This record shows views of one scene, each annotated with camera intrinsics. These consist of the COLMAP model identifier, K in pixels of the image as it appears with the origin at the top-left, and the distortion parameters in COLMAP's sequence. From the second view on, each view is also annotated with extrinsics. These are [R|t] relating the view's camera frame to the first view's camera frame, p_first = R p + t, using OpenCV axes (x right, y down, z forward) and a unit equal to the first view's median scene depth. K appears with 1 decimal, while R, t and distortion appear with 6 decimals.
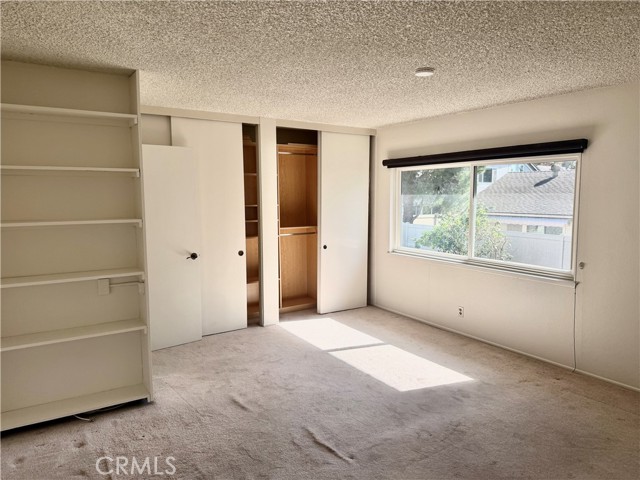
lens RADIAL K [[453.0, 0, 320.0], [0, 453.0, 240.0], [0, 0, 1]] dist [0.085684, -0.090933]
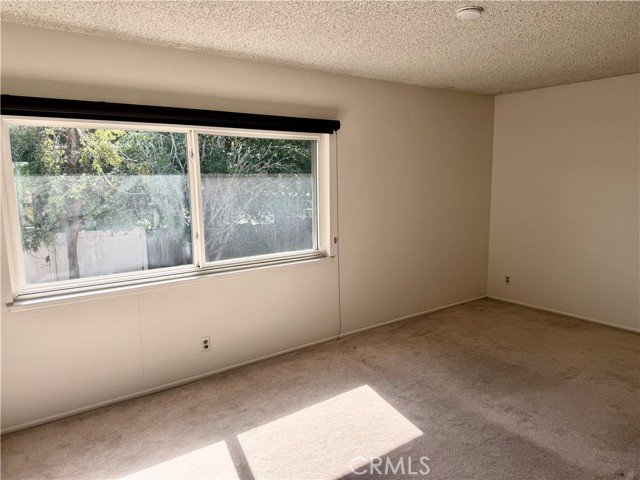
lens RADIAL K [[453.0, 0, 324.2], [0, 453.0, 242.1], [0, 0, 1]] dist [0.081134, -0.092765]
pose [[-0.029171, -0.140616, 0.989634, -0.473143], [0.134994, 0.980431, 0.143288, -0.094593], [-0.990417, 0.137775, -0.009618, 1.030426]]
